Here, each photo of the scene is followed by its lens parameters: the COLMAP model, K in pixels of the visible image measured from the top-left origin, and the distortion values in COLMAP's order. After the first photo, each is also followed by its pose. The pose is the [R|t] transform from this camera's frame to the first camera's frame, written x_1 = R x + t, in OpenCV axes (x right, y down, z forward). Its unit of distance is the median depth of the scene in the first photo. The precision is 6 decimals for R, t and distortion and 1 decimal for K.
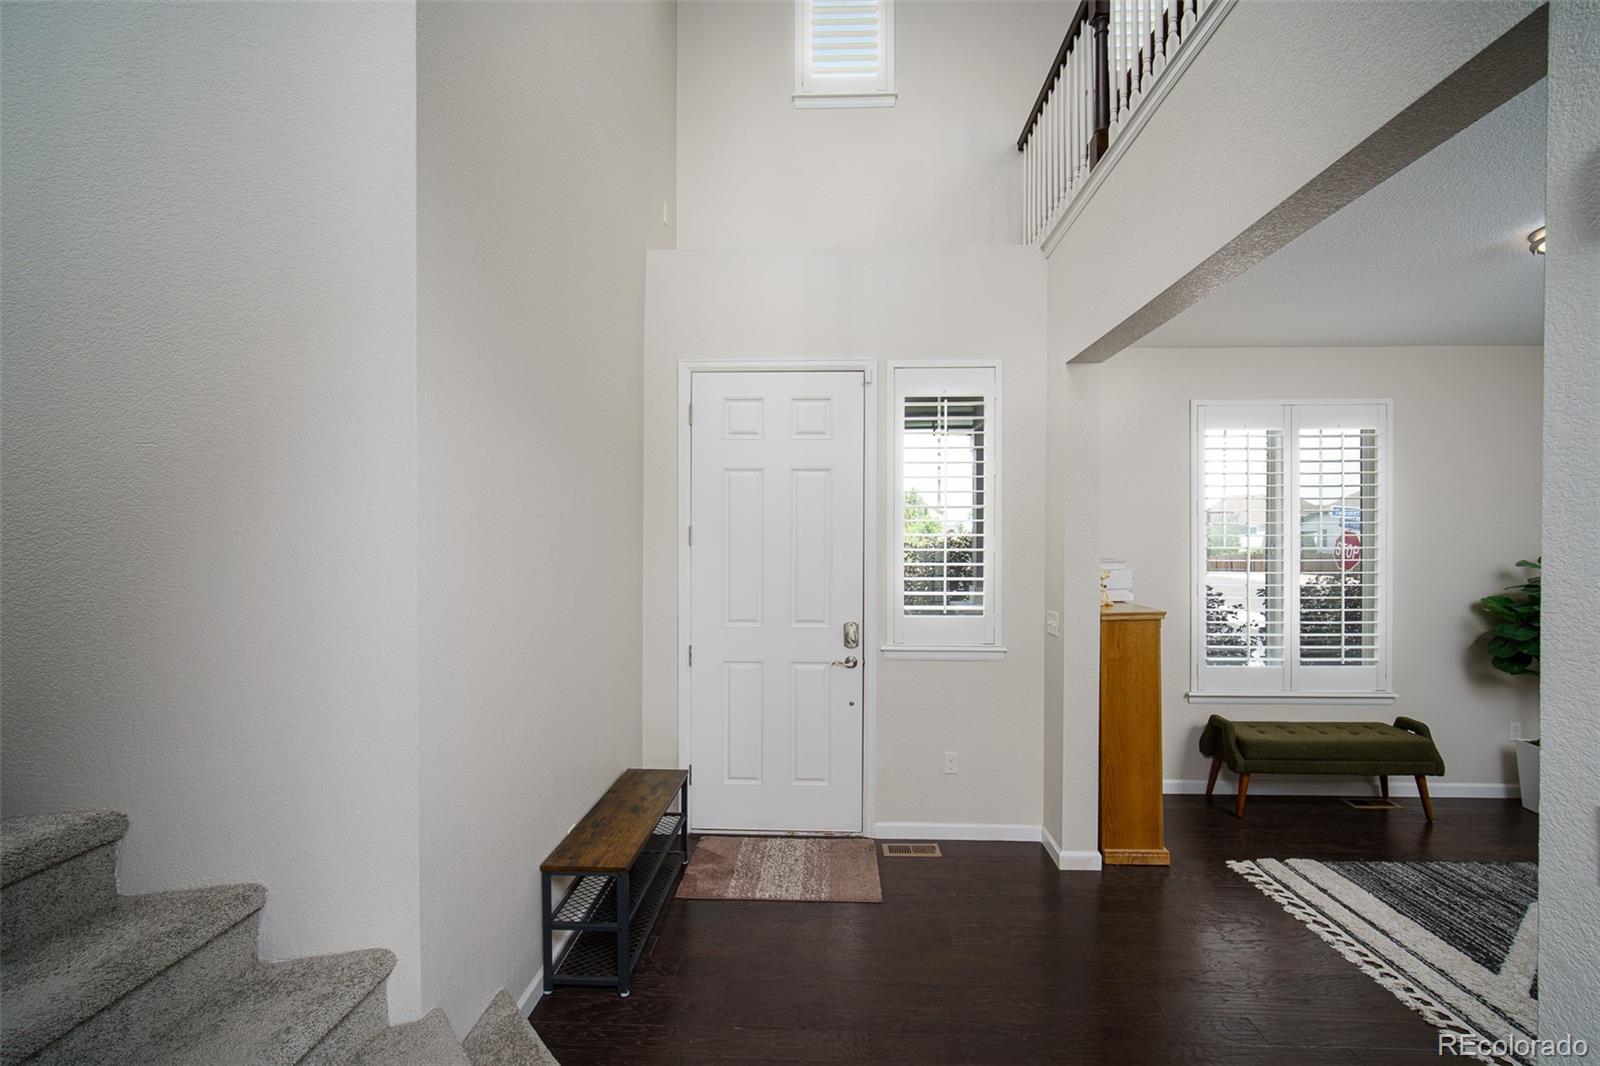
lens RADIAL K [[704.7, 0, 807.8], [0, 704.7, 543.2], [0, 0, 1]] dist [-0.000239, 0.000056]
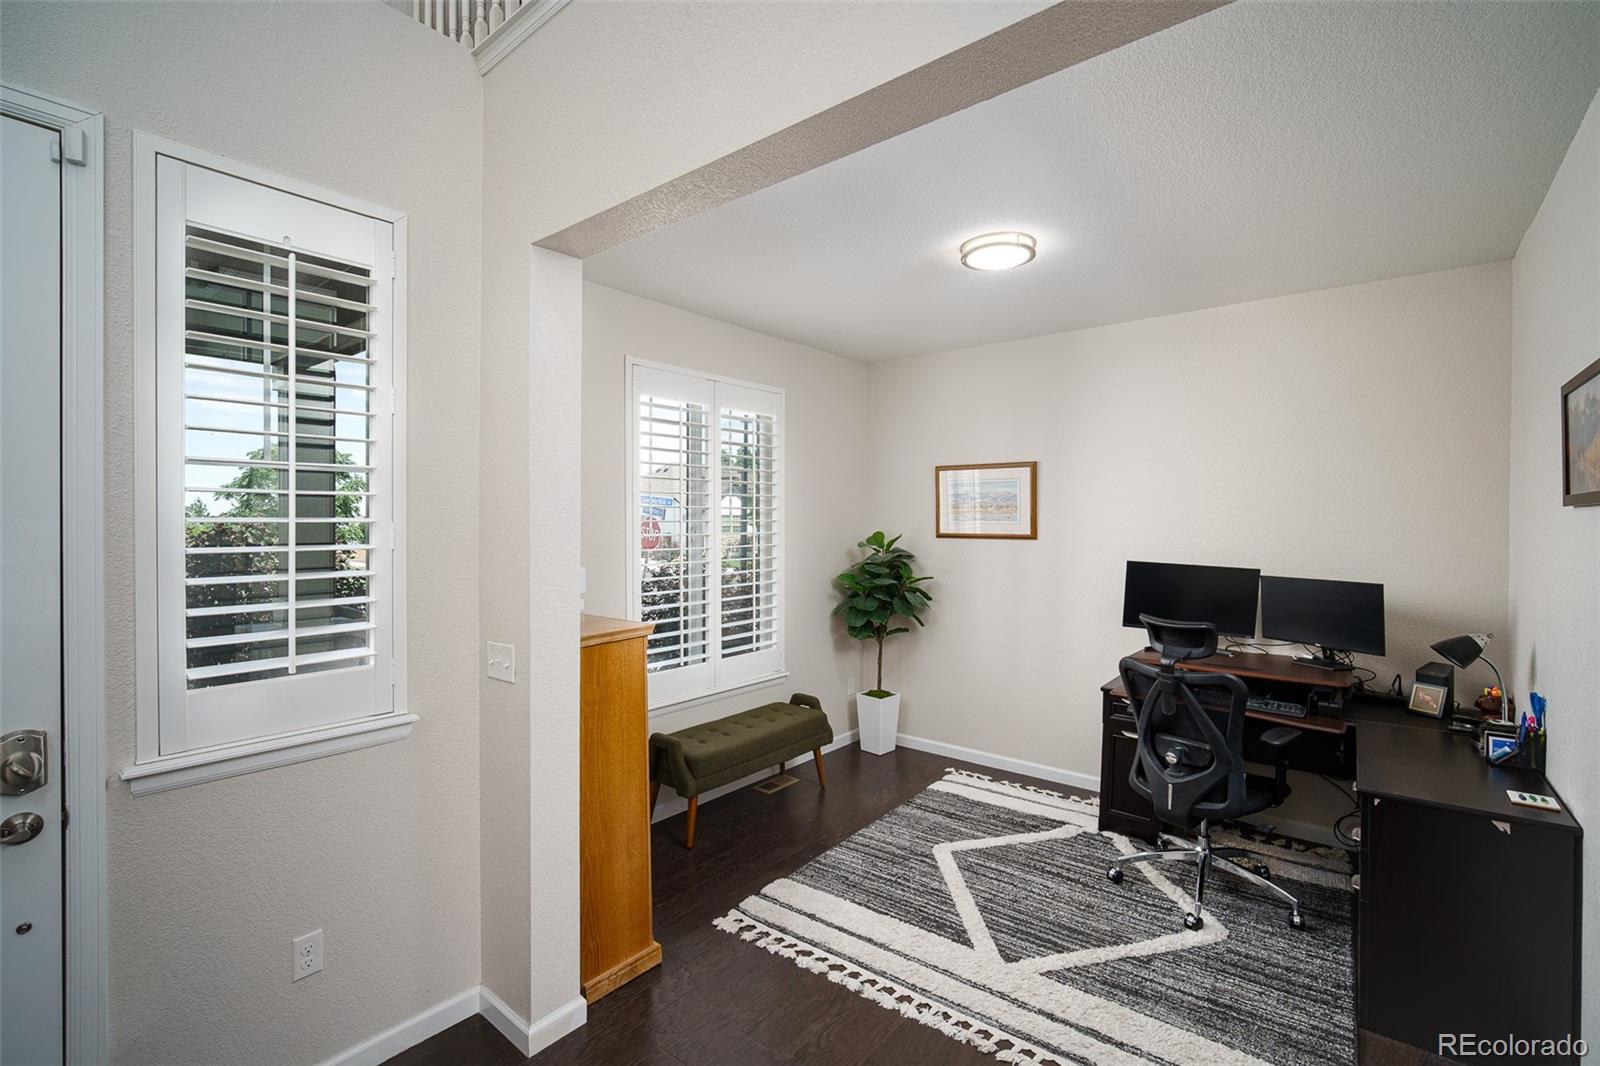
lens RADIAL K [[713.0, 0, 804.4], [0, 713.0, 527.2], [0, 0, 1]] dist [0.002116, 0.000222]
pose [[0.598829, -0.007597, 0.800841, 0.002464], [0.009092, 0.999955, 0.002688, -0.004838], [-0.800825, 0.005672, 0.598871, 0.422290]]
